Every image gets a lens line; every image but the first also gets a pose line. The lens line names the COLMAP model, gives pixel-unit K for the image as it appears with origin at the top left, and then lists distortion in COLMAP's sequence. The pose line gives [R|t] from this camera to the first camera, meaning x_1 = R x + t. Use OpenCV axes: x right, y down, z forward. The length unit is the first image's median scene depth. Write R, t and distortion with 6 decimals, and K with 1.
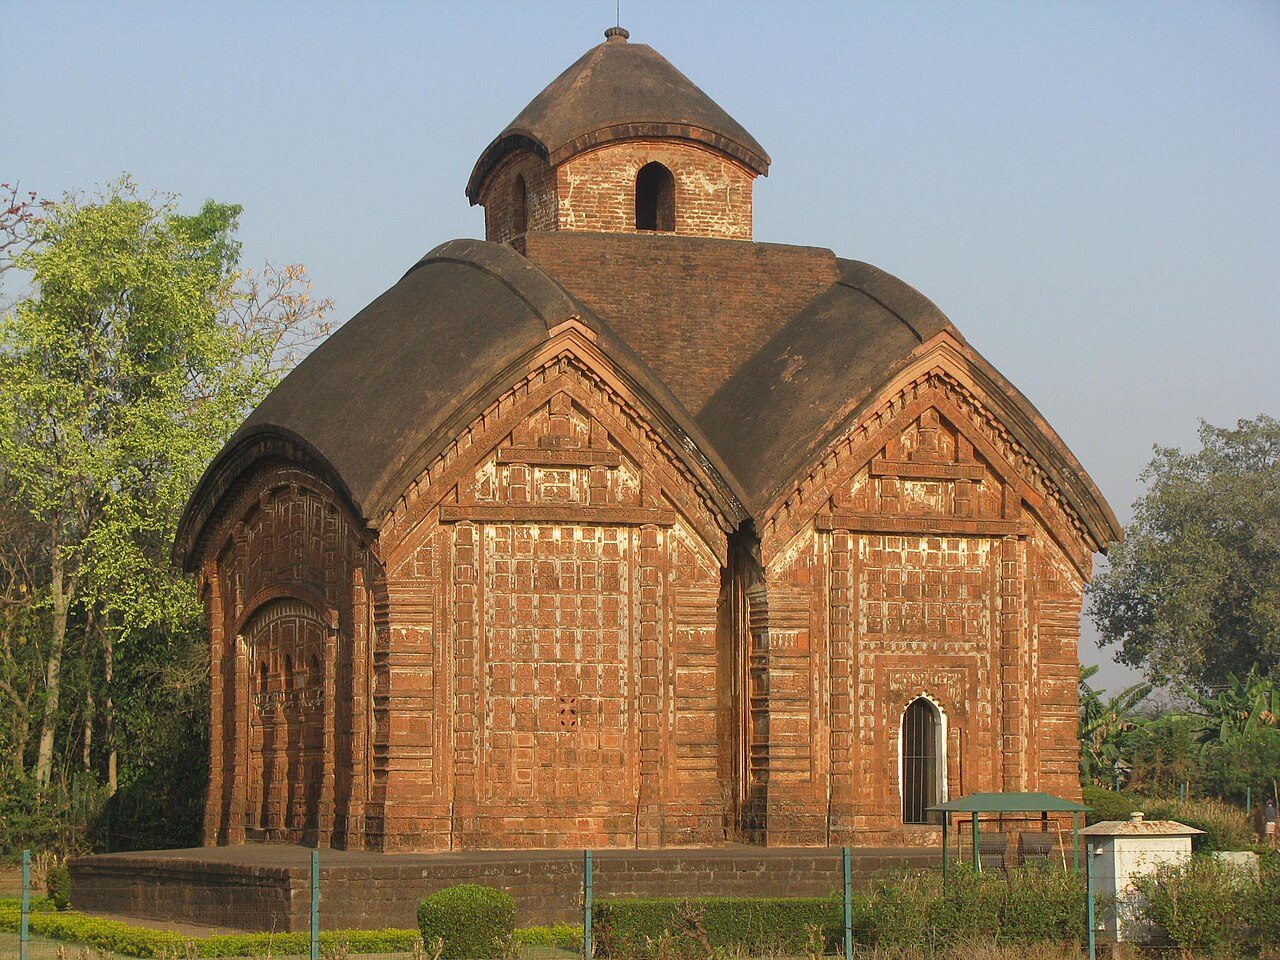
lens RADIAL K [[2556.4, 0, 640.0], [0, 2556.4, 480.0], [0, 0, 1]] dist [-0.019448, 0.089895]
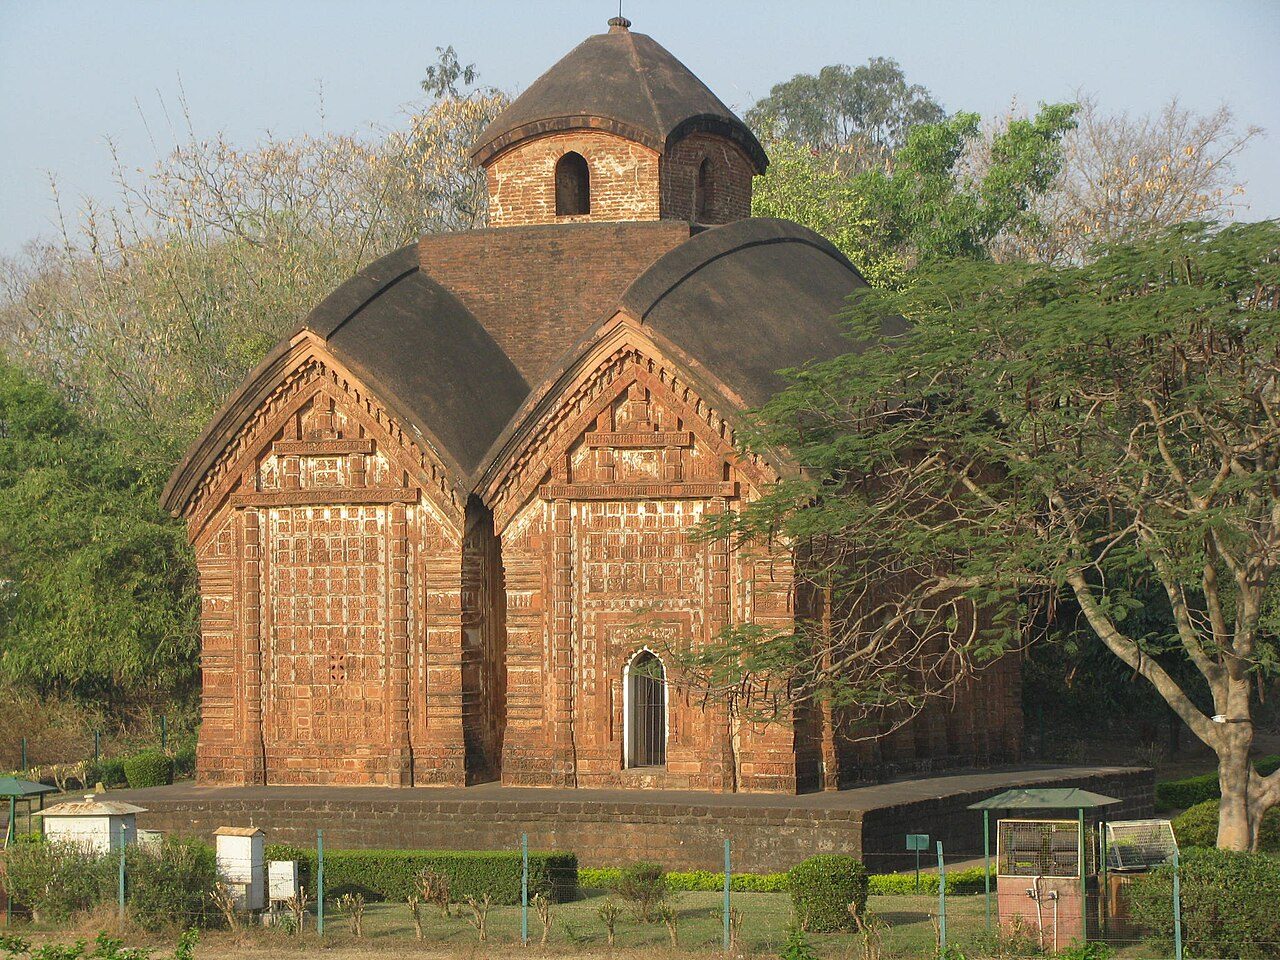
lens RADIAL K [[2556.4, 0, 640.0], [0, 2556.4, 480.0], [0, 0, 1]] dist [-0.019448, 0.089895]
pose [[0.855323, -0.038806, -0.516640, 0.678395], [0.068785, 0.996869, 0.038999, -0.029225], [0.513509, -0.068894, 0.855314, 0.083837]]
